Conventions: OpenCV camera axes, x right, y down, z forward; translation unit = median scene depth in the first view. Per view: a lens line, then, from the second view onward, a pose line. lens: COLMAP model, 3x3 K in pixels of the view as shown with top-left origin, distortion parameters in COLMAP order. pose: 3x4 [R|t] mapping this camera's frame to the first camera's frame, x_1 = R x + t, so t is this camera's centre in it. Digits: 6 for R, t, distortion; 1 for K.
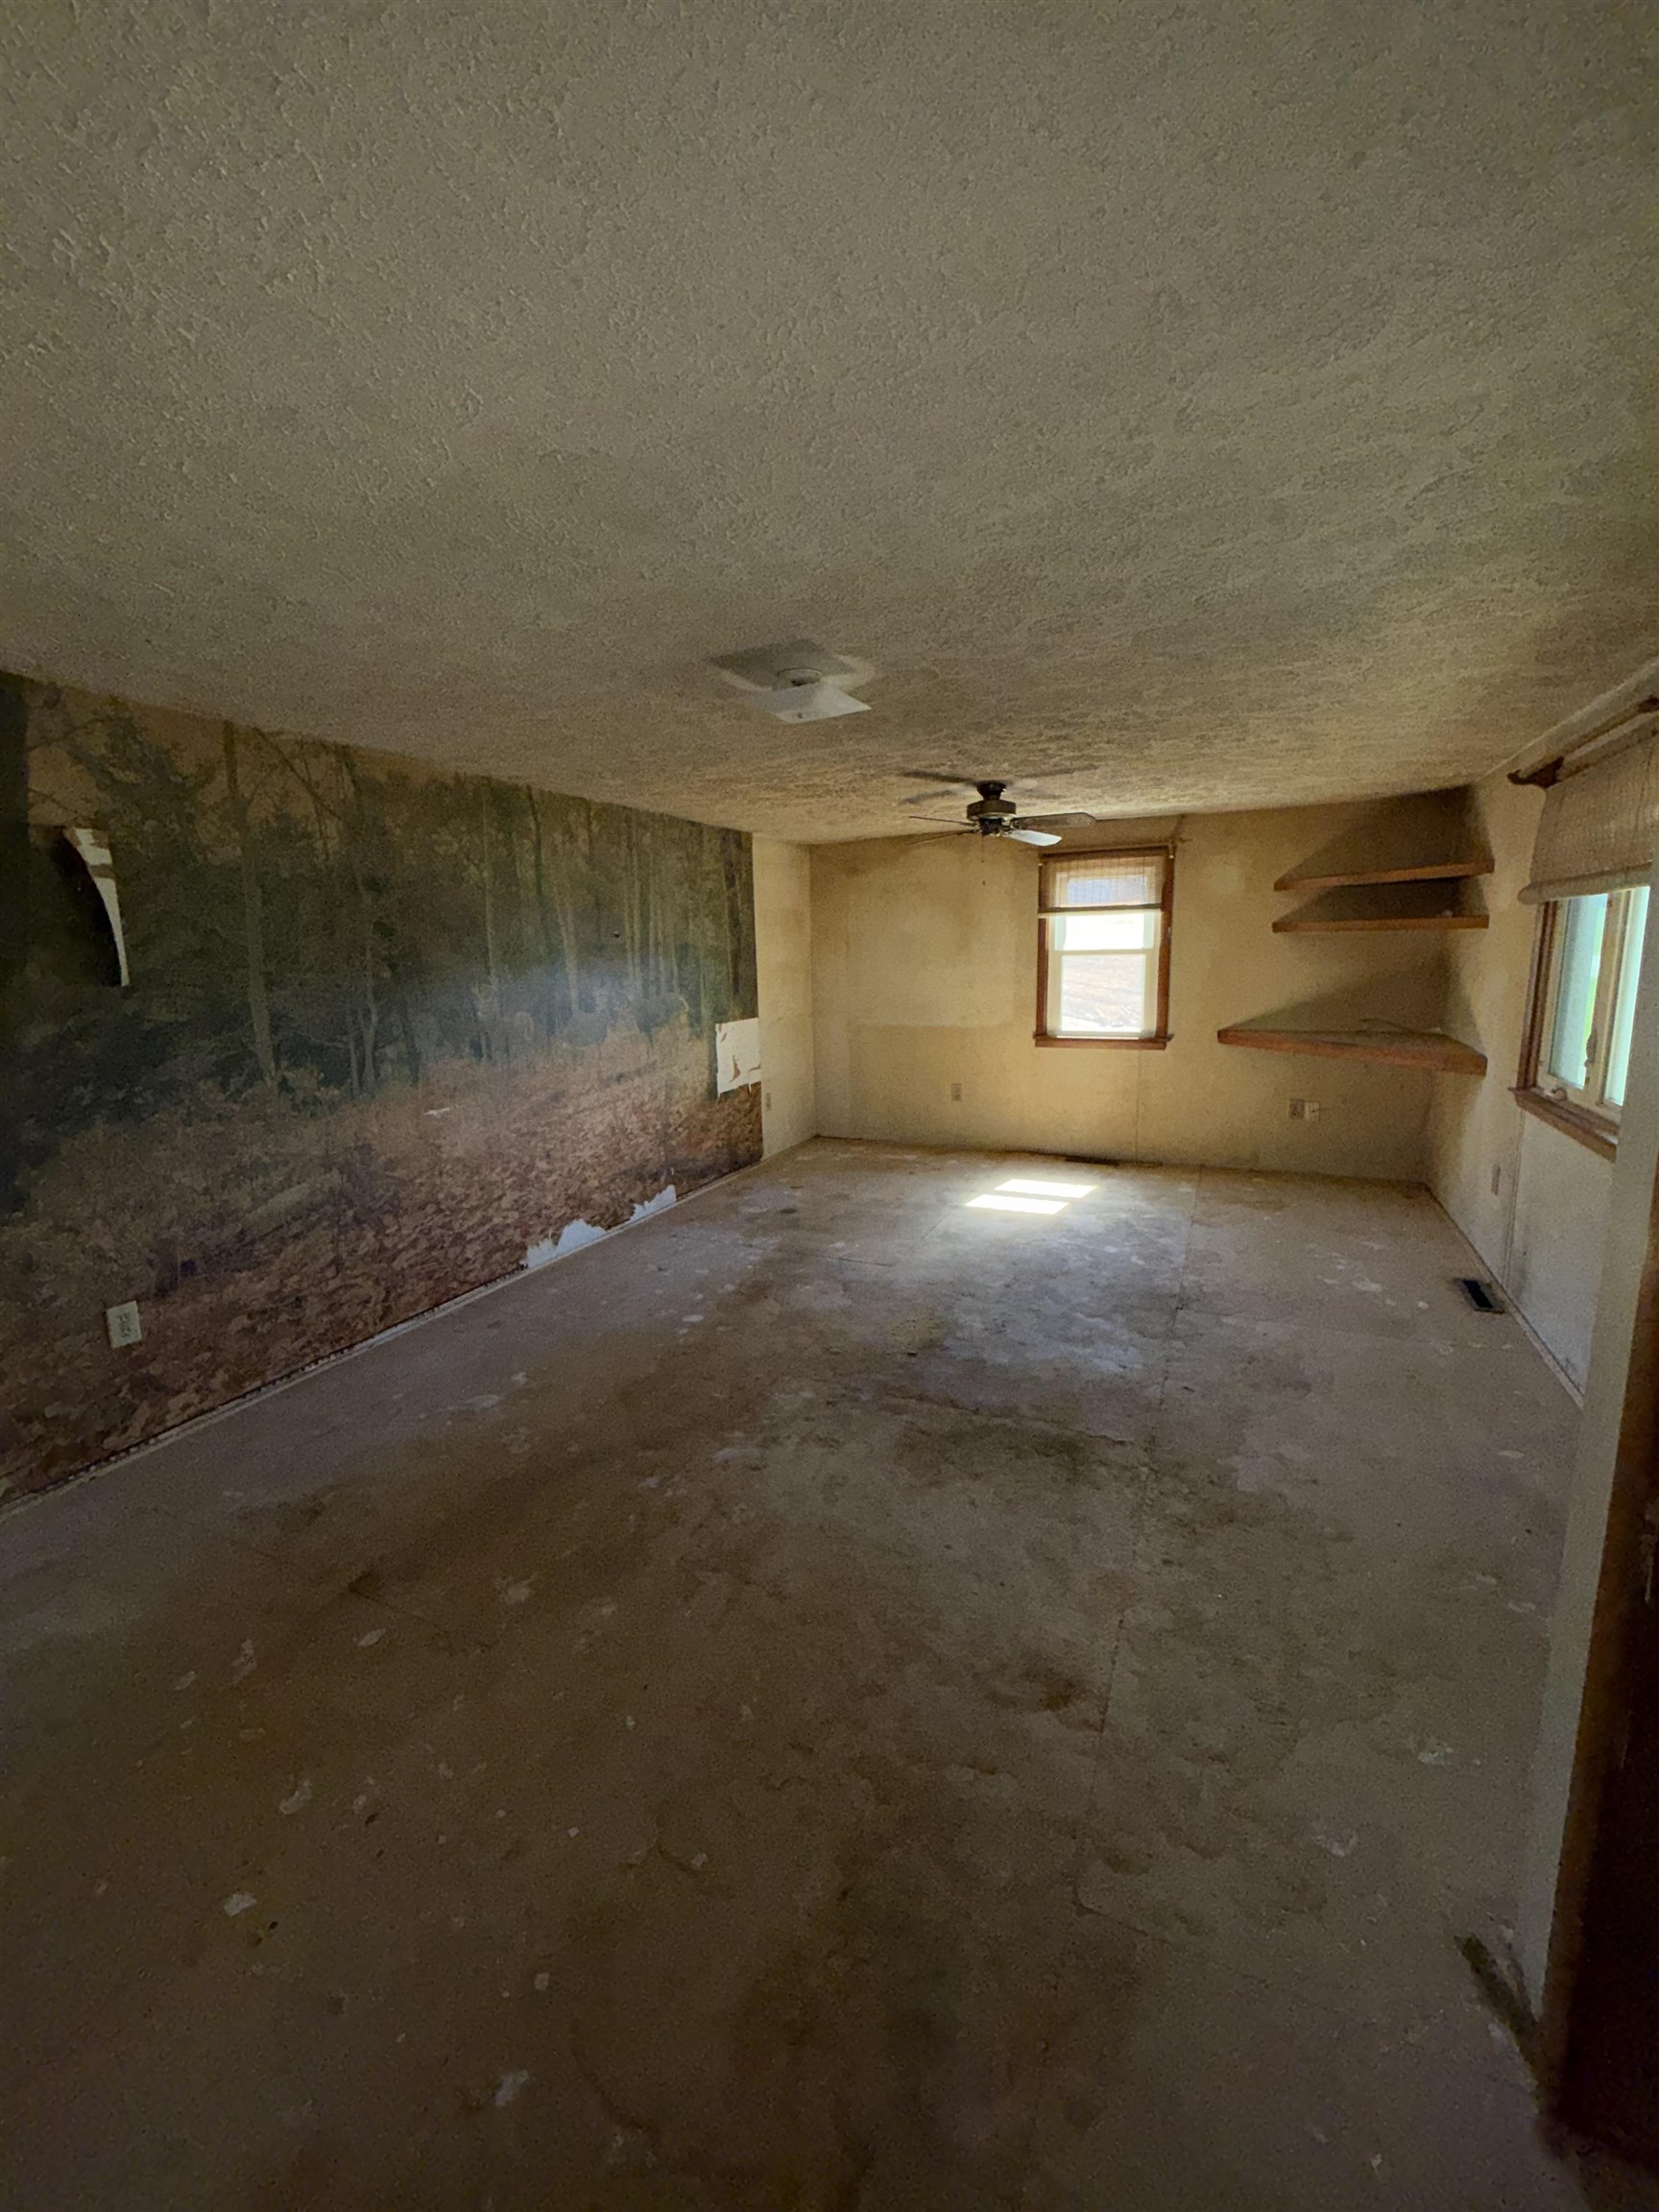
lens RADIAL K [[885.0, 0, 827.8], [0, 885.0, 1100.2], [0, 0, 1]] dist [-0.000069, 0.000496]
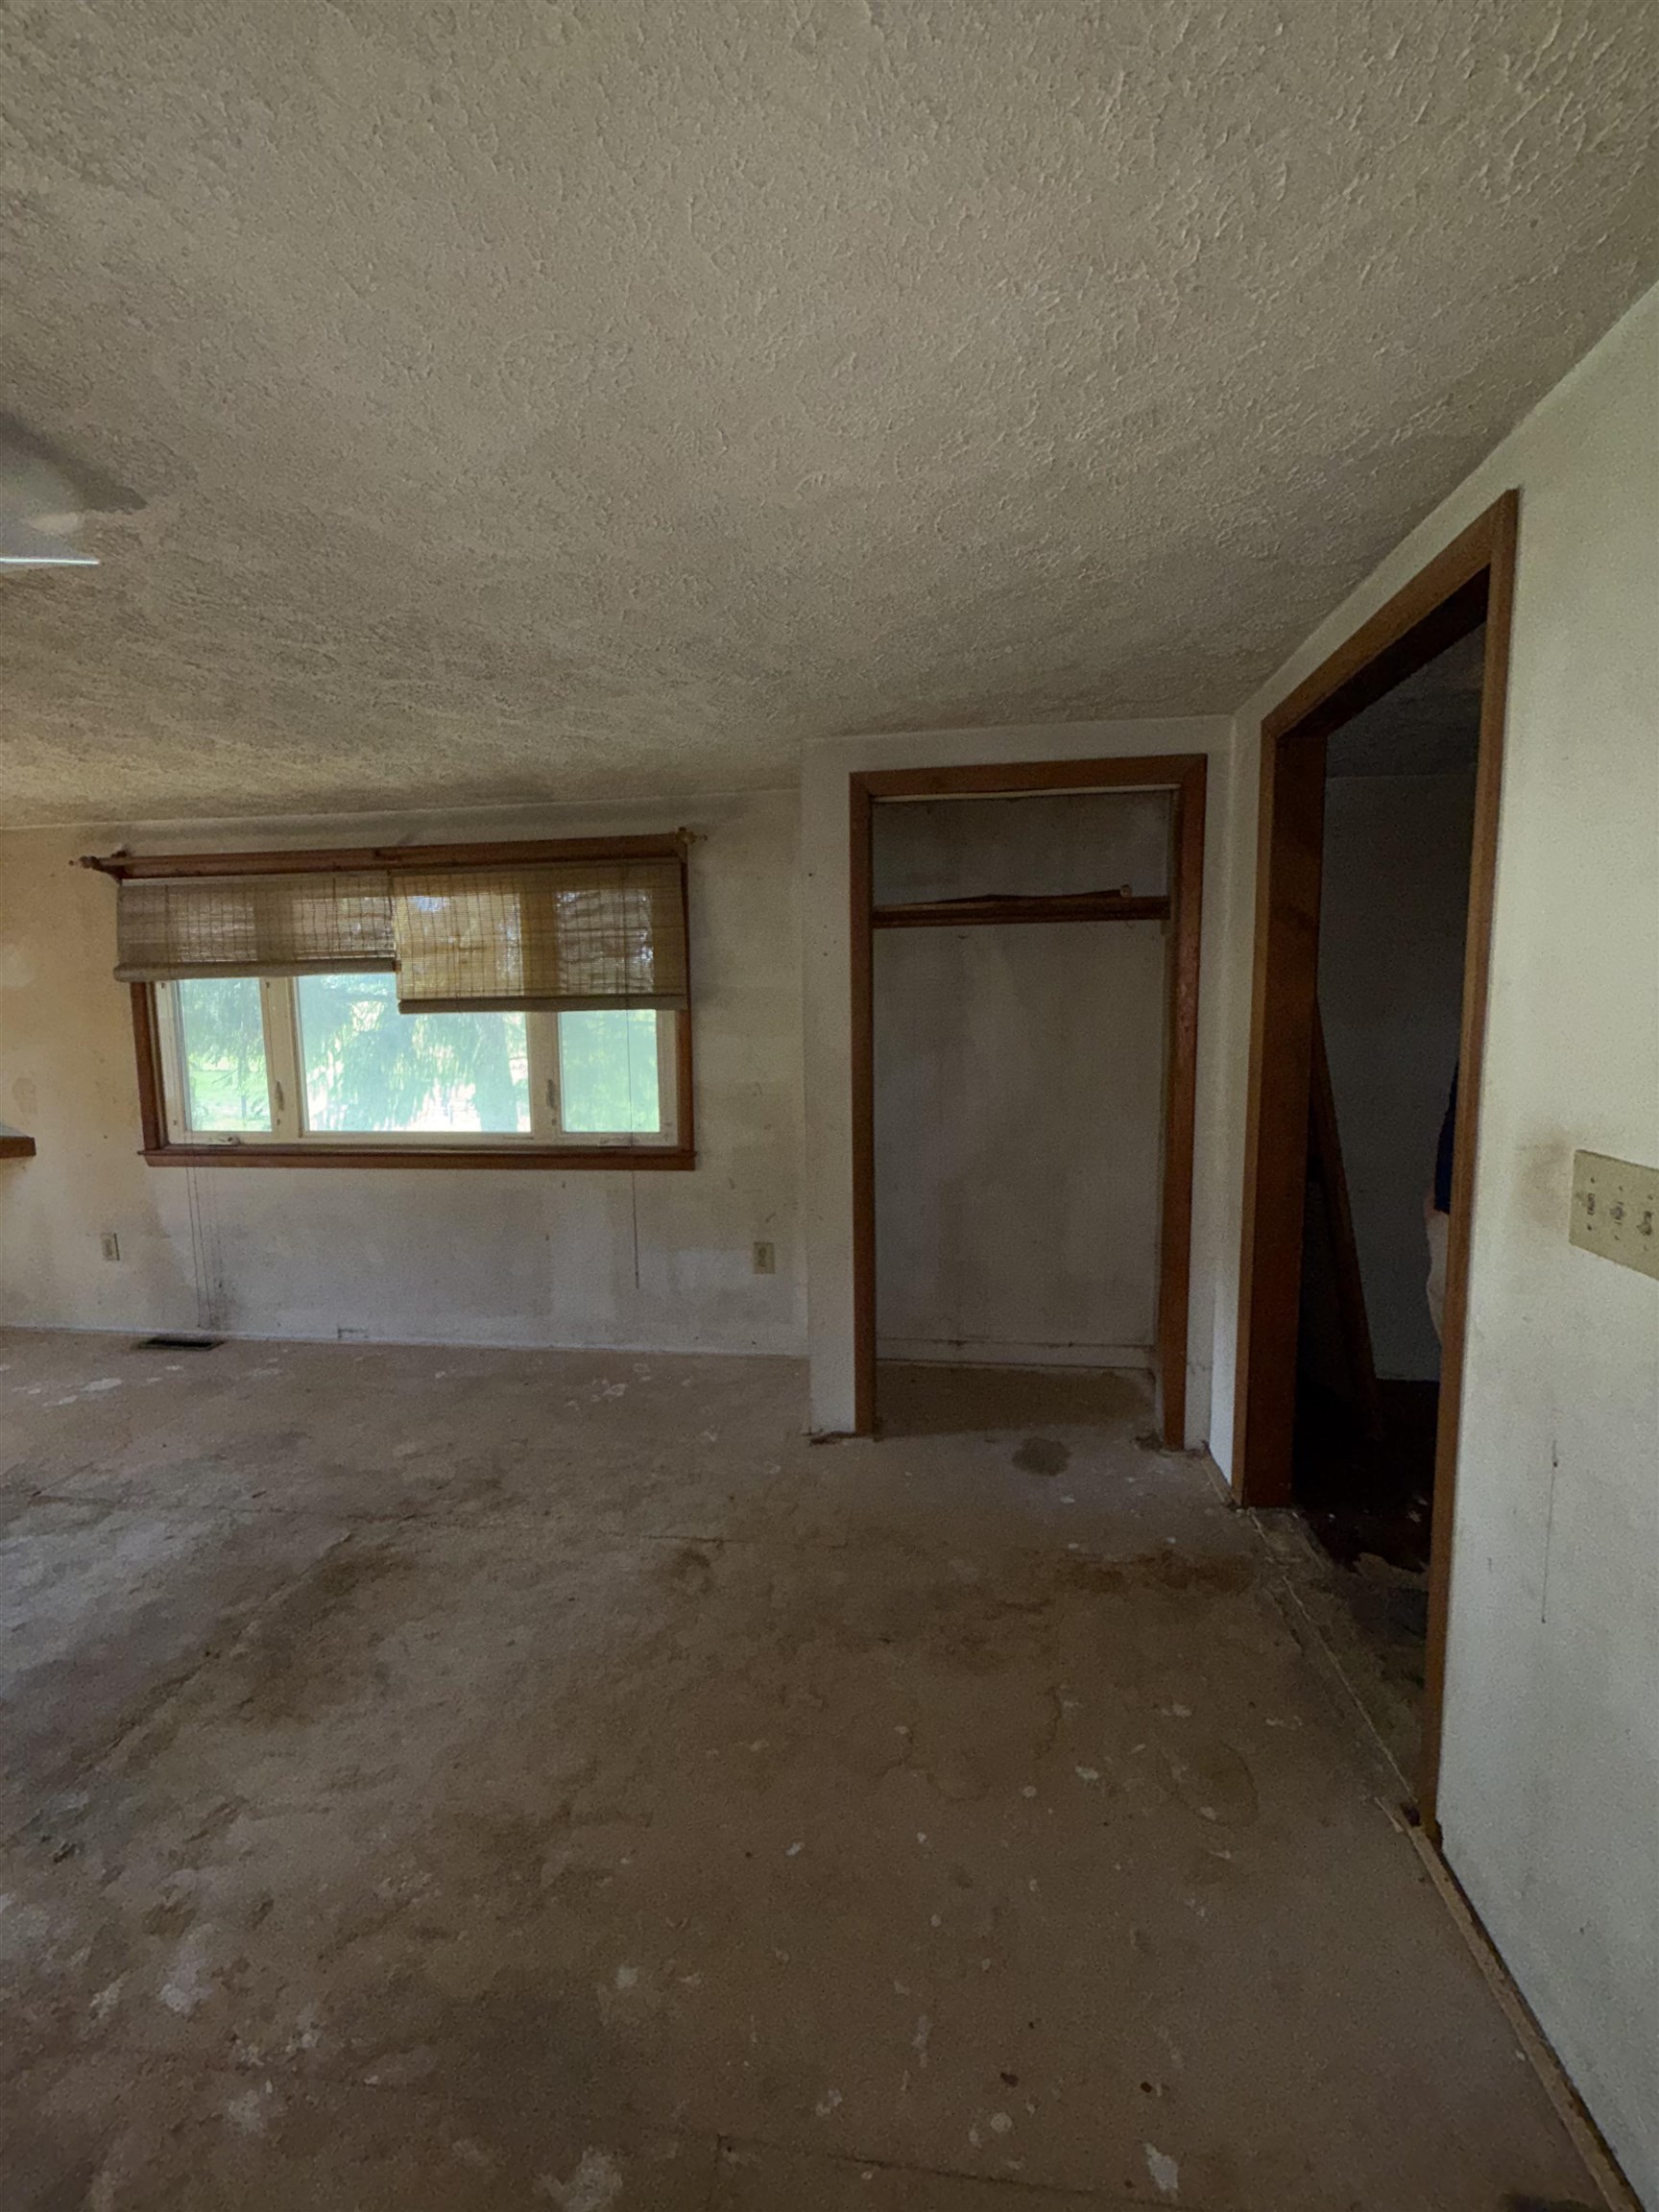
lens RADIAL K [[885.0, 0, 828.6], [0, 885.0, 1101.4], [0, 0, 1]] dist [-0.000069, 0.000496]
pose [[-0.301651, -0.078202, 0.950206, -0.448904], [0.183126, 0.973322, 0.138239, -0.063219], [-0.935666, 0.215708, -0.279283, 0.465022]]
